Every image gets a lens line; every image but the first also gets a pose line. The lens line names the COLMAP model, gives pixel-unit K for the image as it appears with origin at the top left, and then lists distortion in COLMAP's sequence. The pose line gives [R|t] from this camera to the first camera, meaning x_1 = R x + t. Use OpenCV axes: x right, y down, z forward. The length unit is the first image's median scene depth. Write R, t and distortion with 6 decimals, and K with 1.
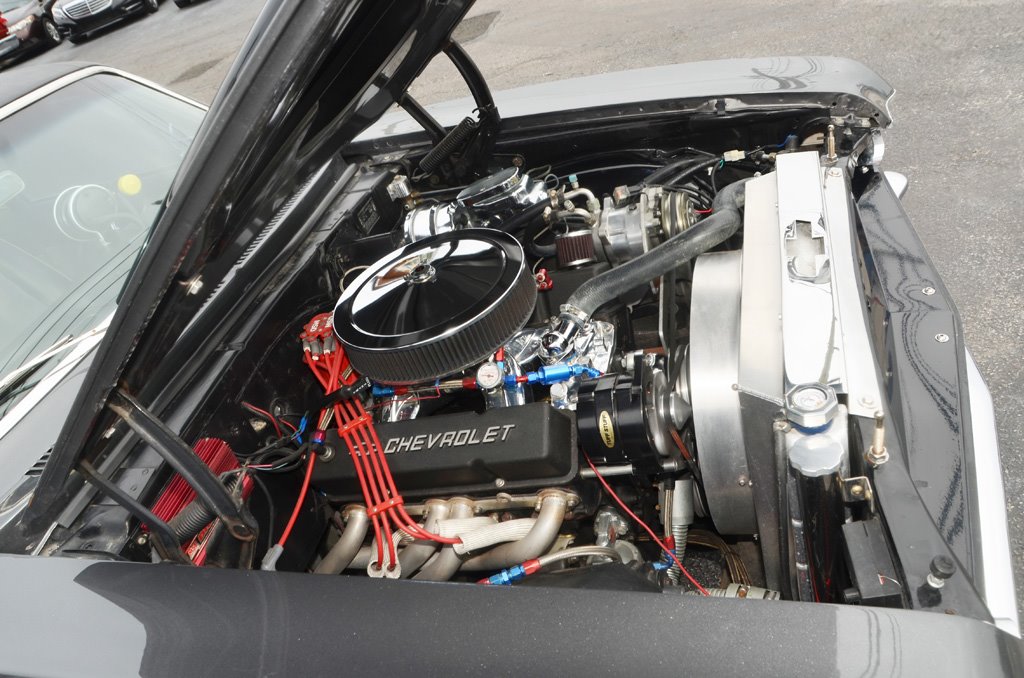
lens RADIAL K [[777.6, 0, 520.7], [0, 777.6, 357.1], [0, 0, 1]] dist [-0.167194, 0.108504]
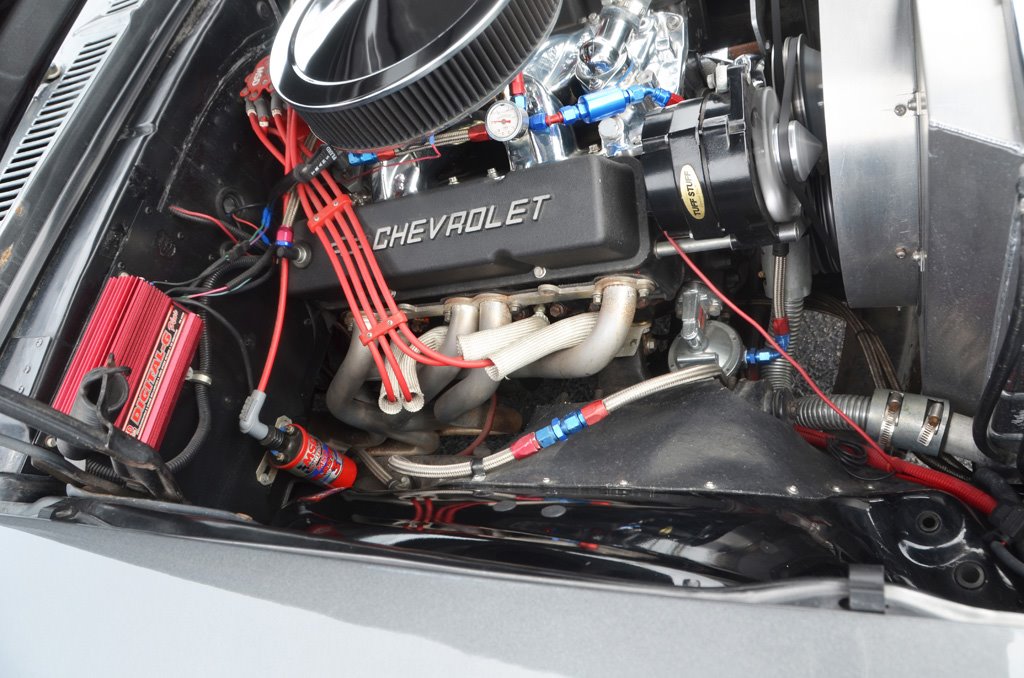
lens RADIAL K [[777.6, 0, 520.7], [0, 777.6, 357.1], [0, 0, 1]] dist [-0.167194, 0.108504]
pose [[0.990582, -0.095561, -0.098063, 0.017315], [0.125166, 0.922332, 0.365564, -0.026565], [0.055513, -0.374396, 0.925606, 0.309359]]
